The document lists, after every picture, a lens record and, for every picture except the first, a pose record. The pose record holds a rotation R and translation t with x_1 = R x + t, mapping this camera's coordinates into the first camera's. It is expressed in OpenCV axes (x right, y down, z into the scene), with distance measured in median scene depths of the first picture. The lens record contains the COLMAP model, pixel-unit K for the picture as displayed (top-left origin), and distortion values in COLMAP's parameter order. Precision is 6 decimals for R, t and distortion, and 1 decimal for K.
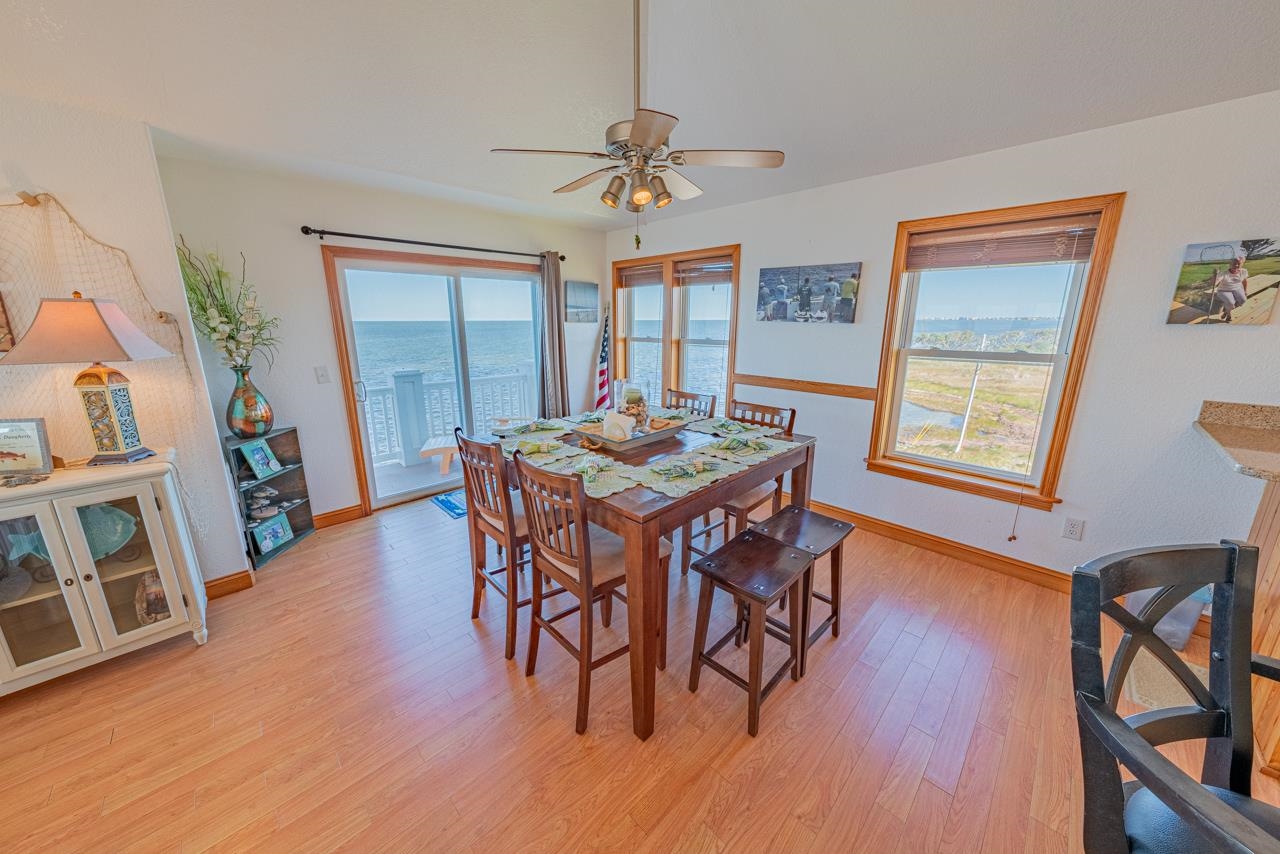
lens RADIAL K [[437.2, 0, 640.8], [0, 437.2, 422.4], [0, 0, 1]] dist [-0.005551, 0.000797]
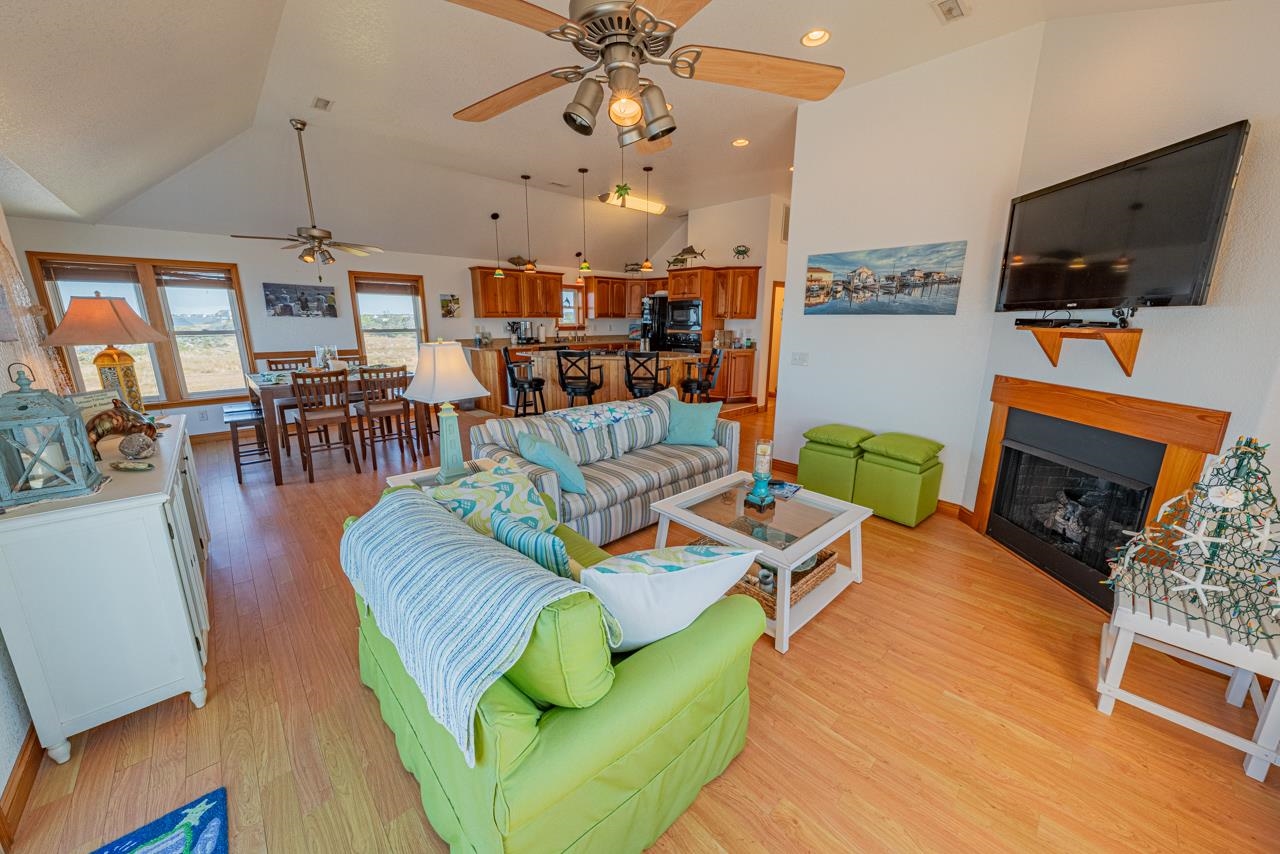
lens RADIAL K [[451.4, 0, 630.6], [0, 451.4, 426.8], [0, 0, 1]] dist [-0.005916, -0.000124]
pose [[0.034467, -0.233243, 0.971807, -1.486565], [0.223413, 0.949576, 0.219983, 0.084567], [-0.974114, 0.209532, 0.084838, -0.337452]]
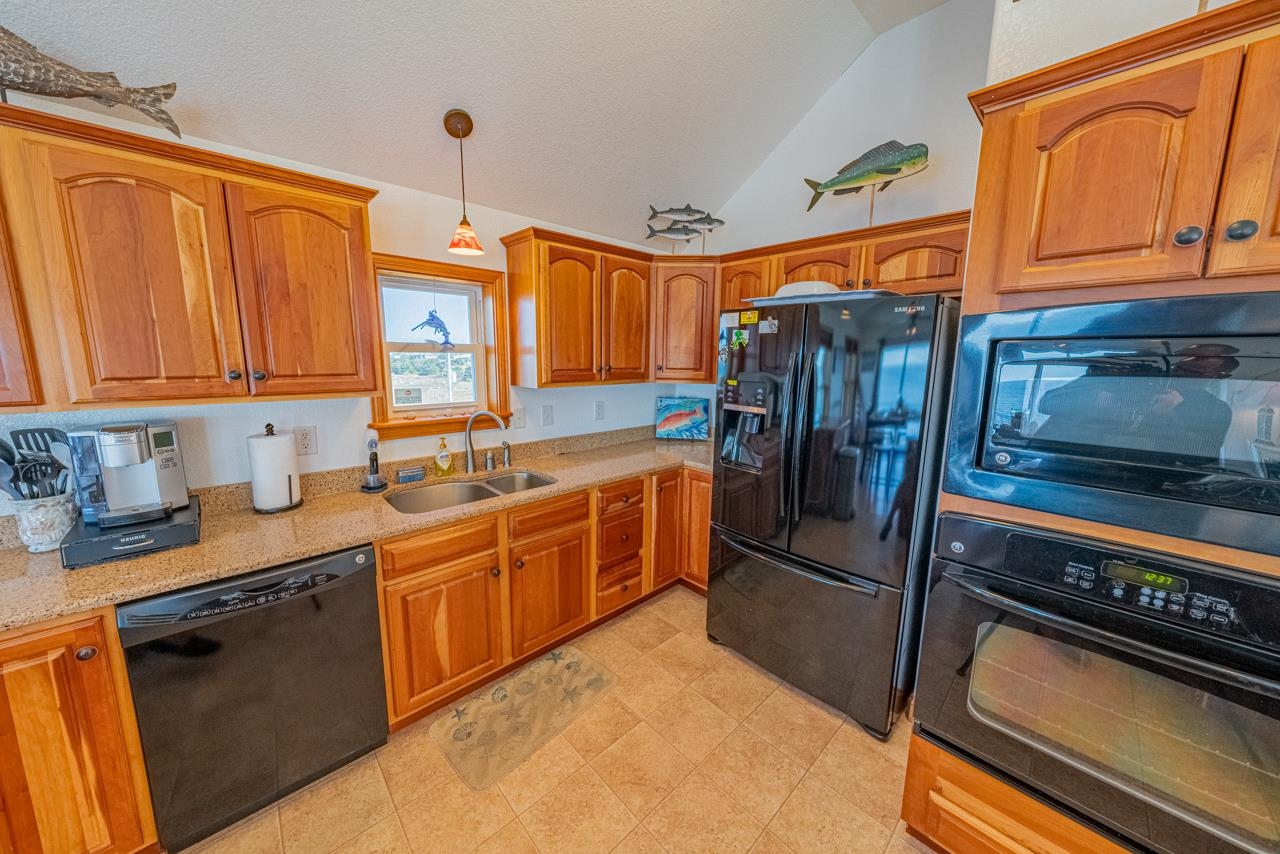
lens RADIAL K [[437.2, 0, 629.8], [0, 437.2, 422.8], [0, 0, 1]] dist [-0.005551, 0.000797]
pose [[0.042885, -0.150307, 0.987709, 0.648190], [0.219289, 0.965927, 0.137470, 0.001181], [-0.974717, 0.210698, 0.074385, -0.216166]]
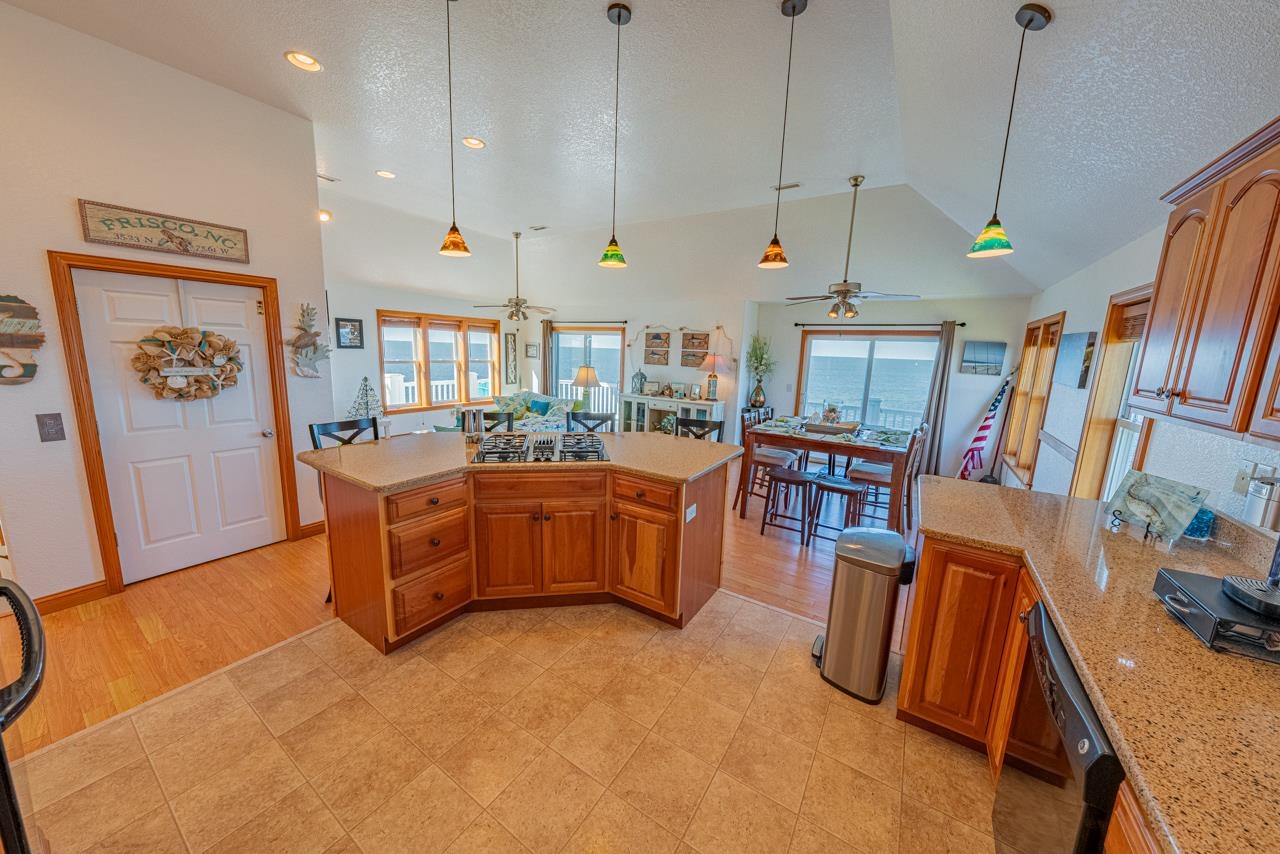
lens RADIAL K [[437.2, 0, 635.7], [0, 437.2, 420.9], [0, 0, 1]] dist [-0.005551, 0.000797]
pose [[0.200969, 0.171413, -0.964484, 1.224806], [-0.258357, 0.958987, 0.116602, -0.006433], [0.944915, 0.225747, 0.237012, -0.200442]]
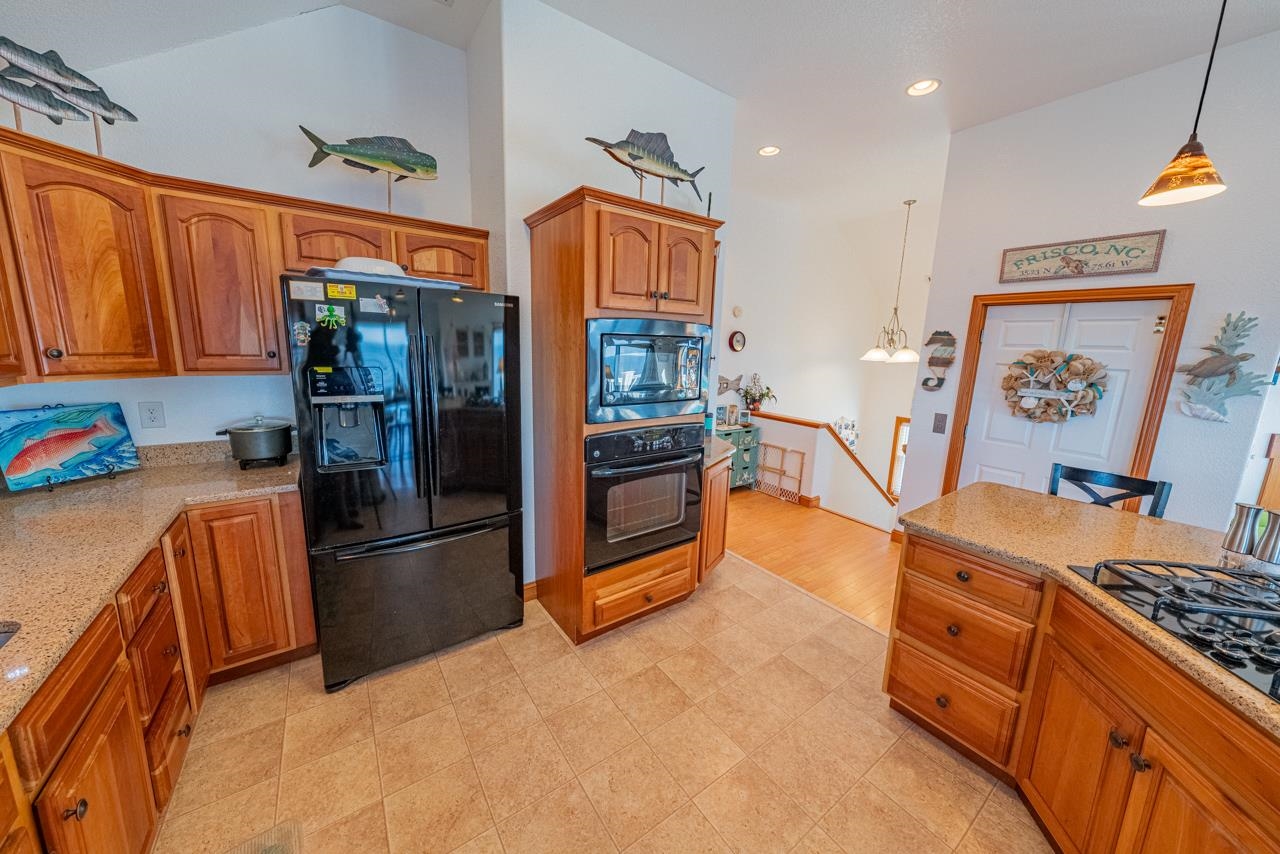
lens RADIAL K [[437.2, 0, 639.4], [0, 437.2, 423.8], [0, 0, 1]] dist [-0.005551, 0.000797]
pose [[-0.984801, -0.055550, 0.164566, 0.841853], [0.014672, 0.917484, 0.397502, -0.077997], [-0.173067, 0.393875, -0.902724, 0.107953]]
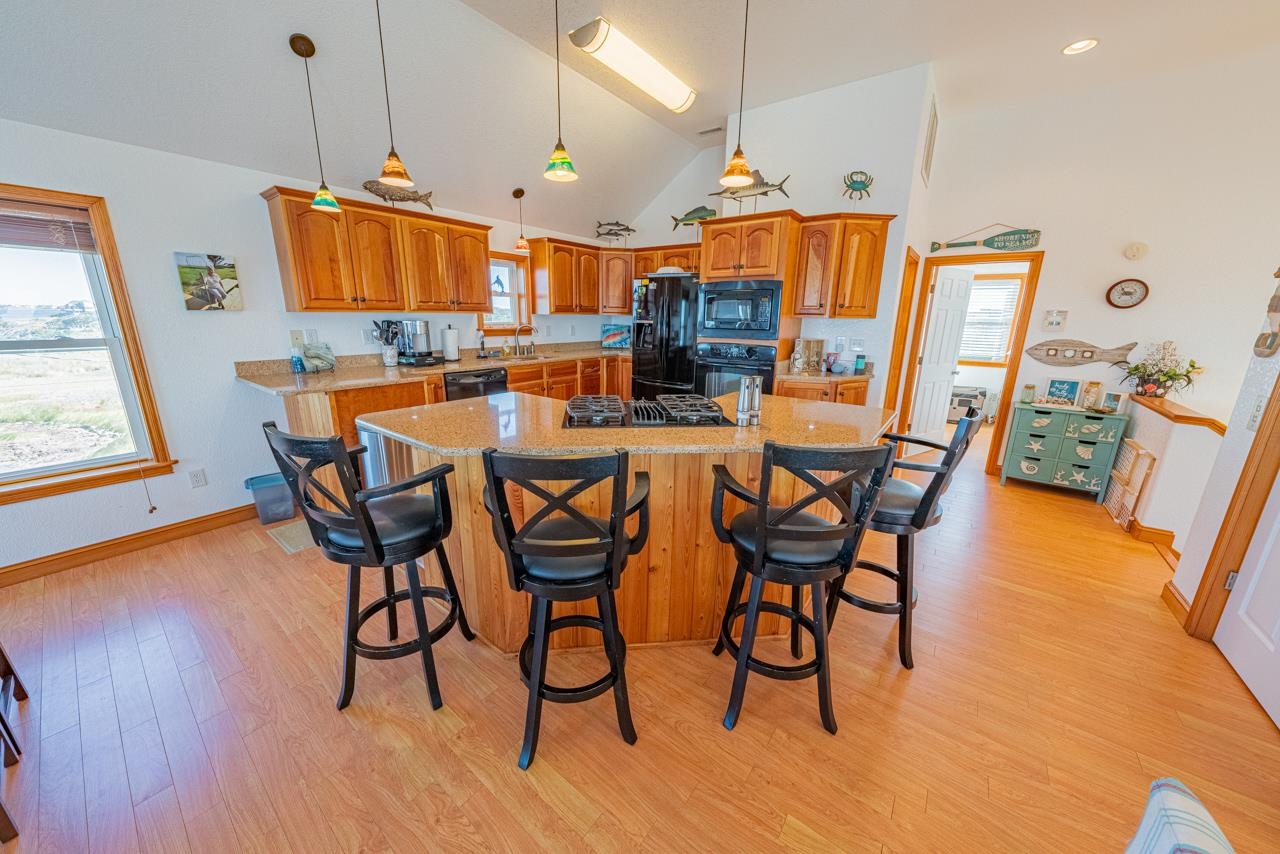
lens RADIAL K [[437.2, 0, 630.1], [0, 437.2, 424.9], [0, 0, 1]] dist [-0.005551, 0.000797]
pose [[-0.129233, -0.243473, 0.961259, -0.229530], [0.214424, 0.939592, 0.266812, 0.027920], [-0.968154, 0.240598, -0.069219, -0.099915]]
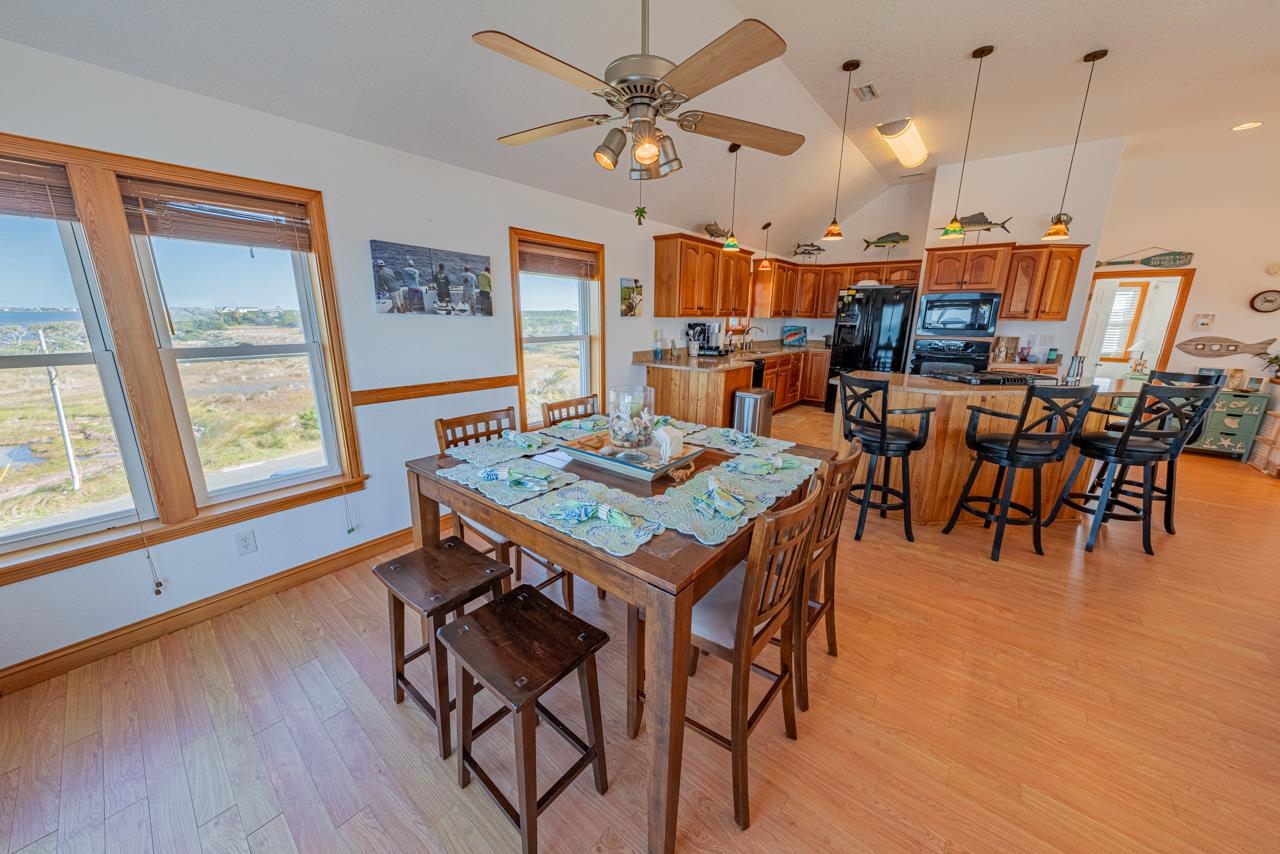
lens RADIAL K [[437.2, 0, 629.6], [0, 437.2, 424.5], [0, 0, 1]] dist [-0.005551, 0.000797]
pose [[-0.083825, -0.239833, 0.967189, -0.574282], [0.218946, 0.942453, 0.252675, -0.168616], [-0.972130, 0.232942, -0.026490, 0.740935]]
